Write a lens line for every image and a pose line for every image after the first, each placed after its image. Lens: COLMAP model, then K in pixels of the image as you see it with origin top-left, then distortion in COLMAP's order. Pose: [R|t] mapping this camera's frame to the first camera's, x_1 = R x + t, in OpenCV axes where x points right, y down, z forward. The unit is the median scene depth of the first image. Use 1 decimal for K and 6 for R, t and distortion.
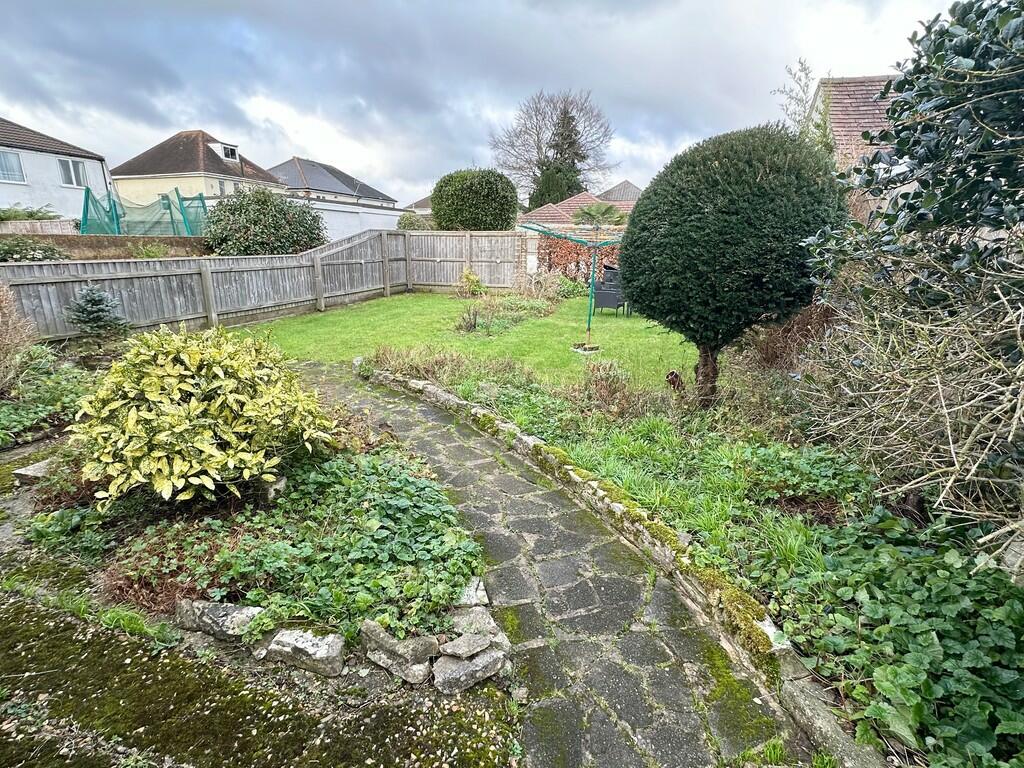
lens RADIAL K [[504.4, 0, 510.7], [0, 504.4, 382.0], [0, 0, 1]] dist [-0.004121, -0.000500]
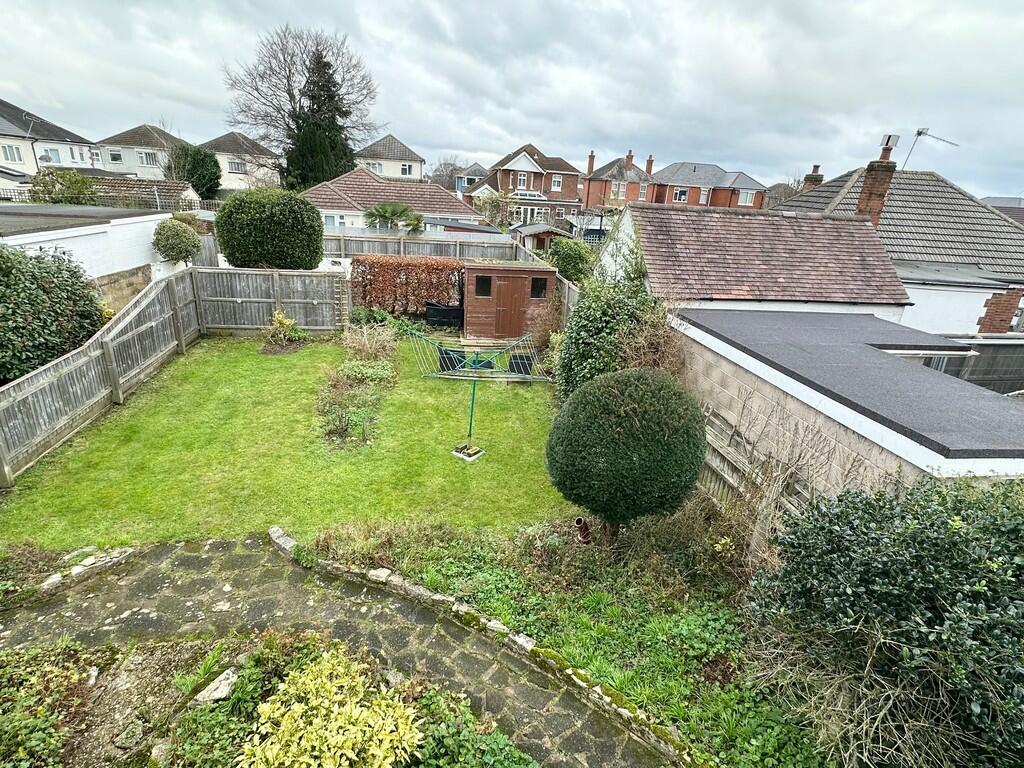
lens RADIAL K [[531.1, 0, 512.4], [0, 531.1, 384.9], [0, 0, 1]] dist [-0.004417, -0.000172]
pose [[0.898584, -0.107861, 0.425339, -0.288942], [0.062867, 0.990964, 0.118482, -0.409018], [-0.434275, -0.079726, 0.897245, -0.089695]]
